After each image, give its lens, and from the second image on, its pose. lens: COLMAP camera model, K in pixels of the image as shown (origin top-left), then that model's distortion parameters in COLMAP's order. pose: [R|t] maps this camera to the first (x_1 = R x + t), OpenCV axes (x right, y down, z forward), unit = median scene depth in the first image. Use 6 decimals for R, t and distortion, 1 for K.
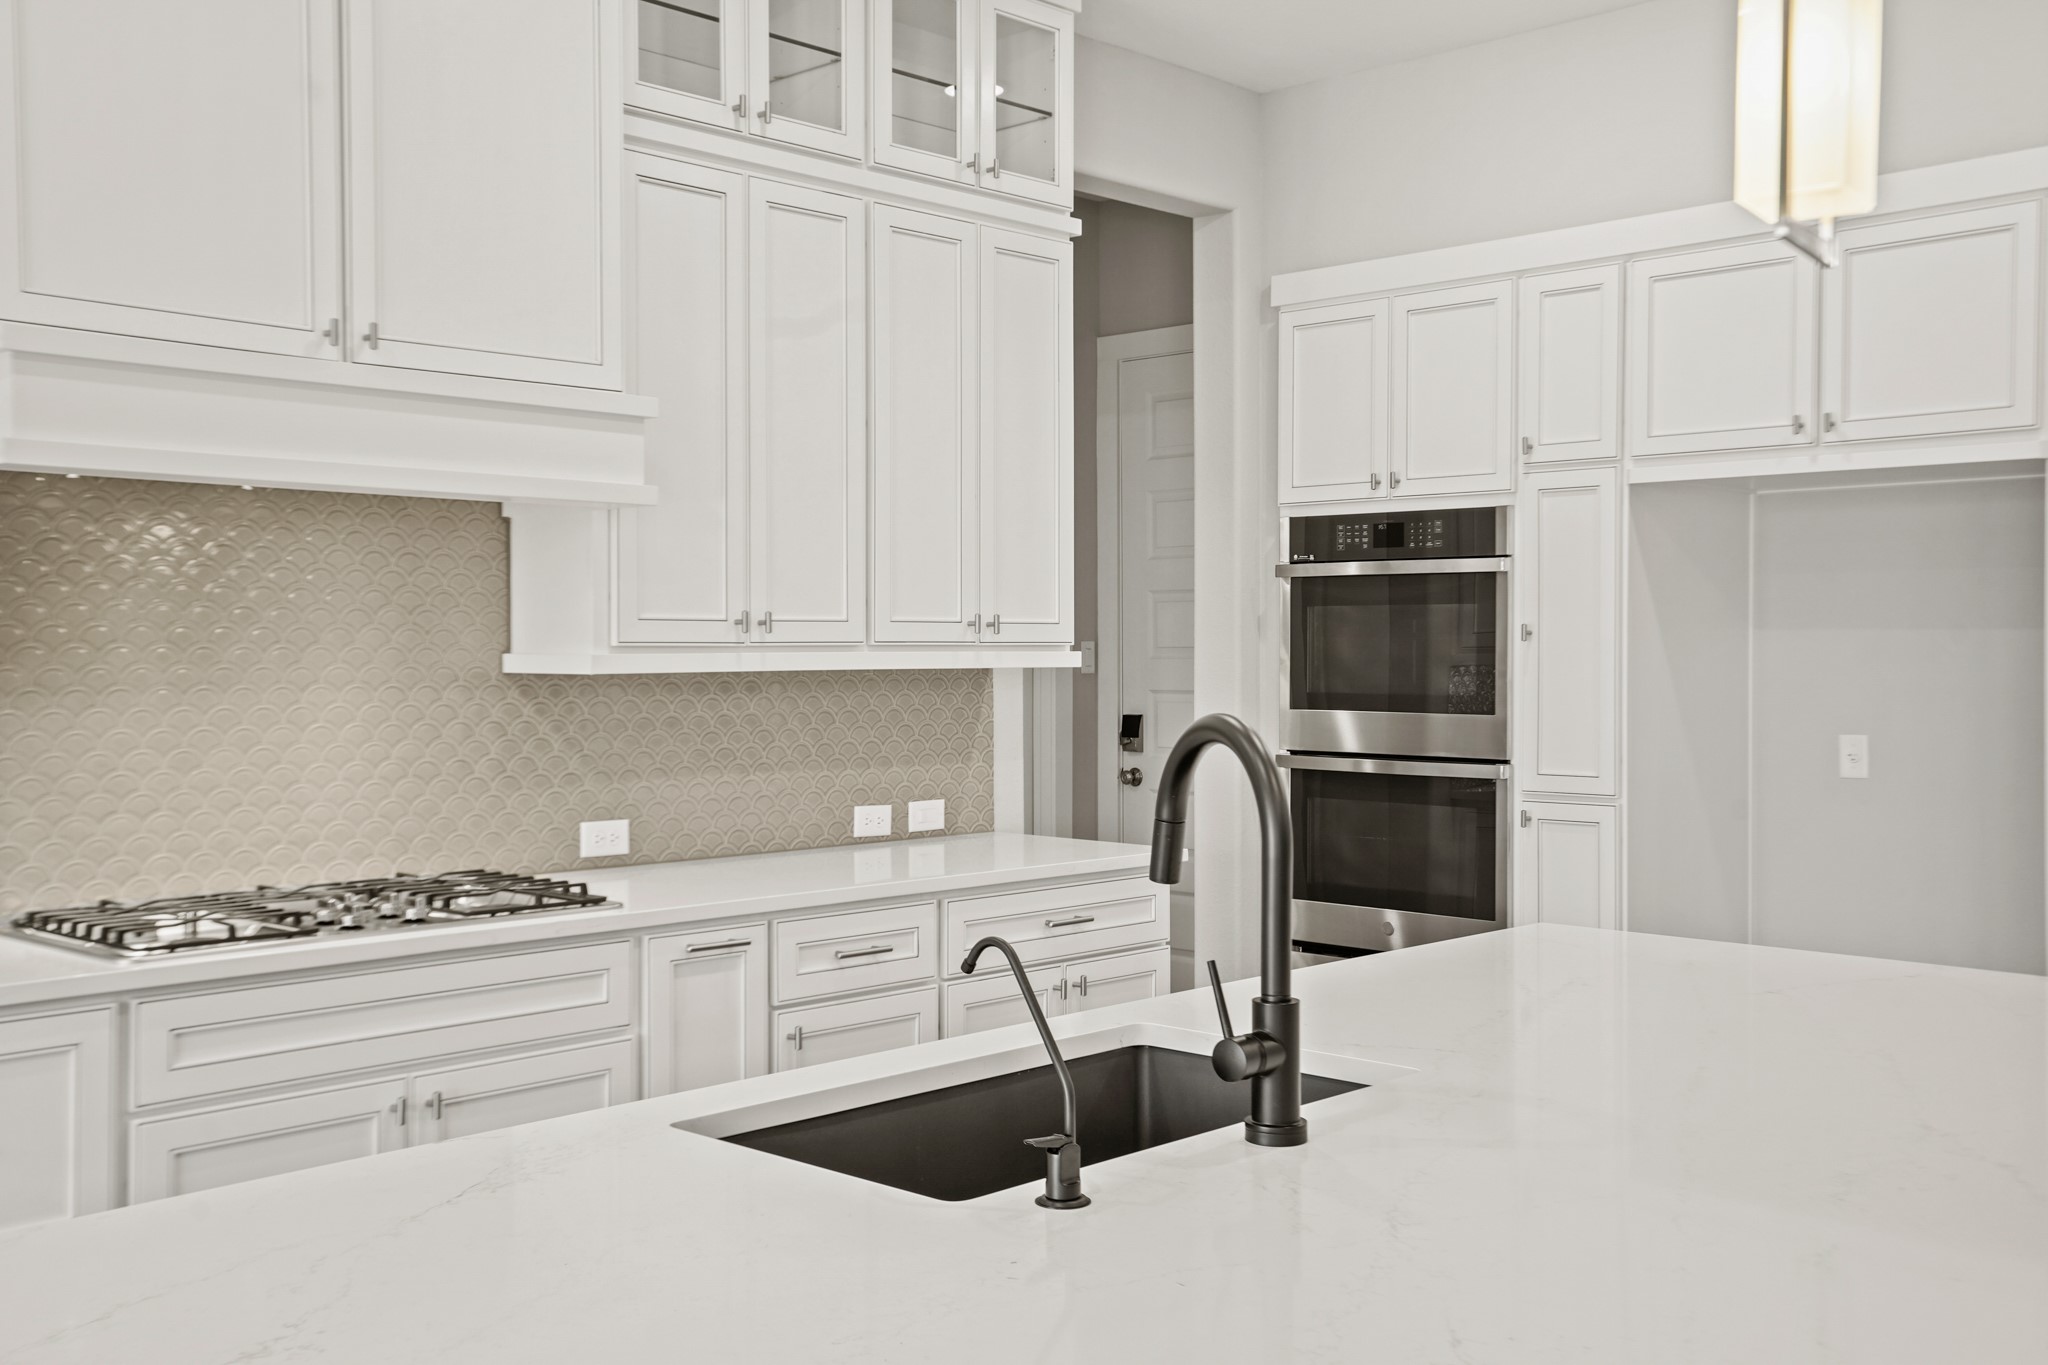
lens RADIAL K [[1987.6, 0, 1022.3], [0, 1987.6, 680.3], [0, 0, 1]] dist [0.073775, 0.000000]
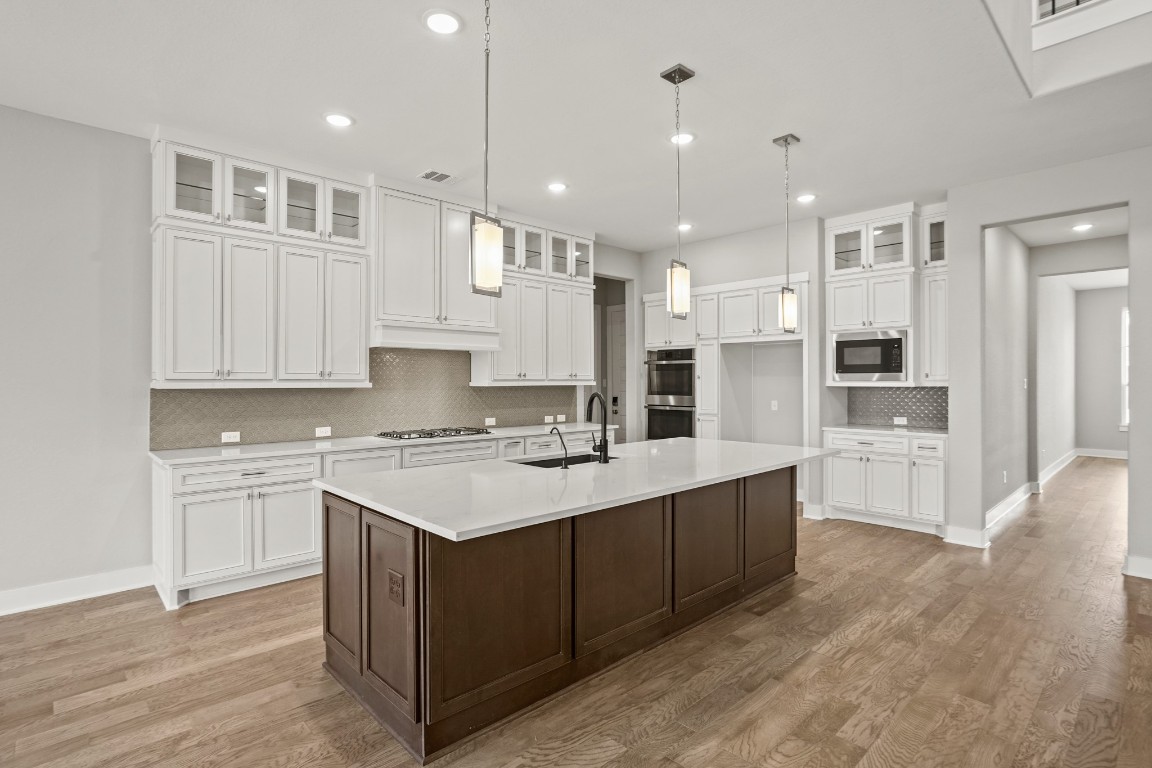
lens RADIAL K [[565.9, 0, 579.2], [0, 565.9, 385.2], [0, 0, 1]] dist [-0.025597, 0.009084]
pose [[0.998887, -0.000820, -0.047160, 0.053889], [0.000403, 0.999961, -0.008854, 0.005072], [0.047165, 0.008825, 0.998848, -0.279009]]
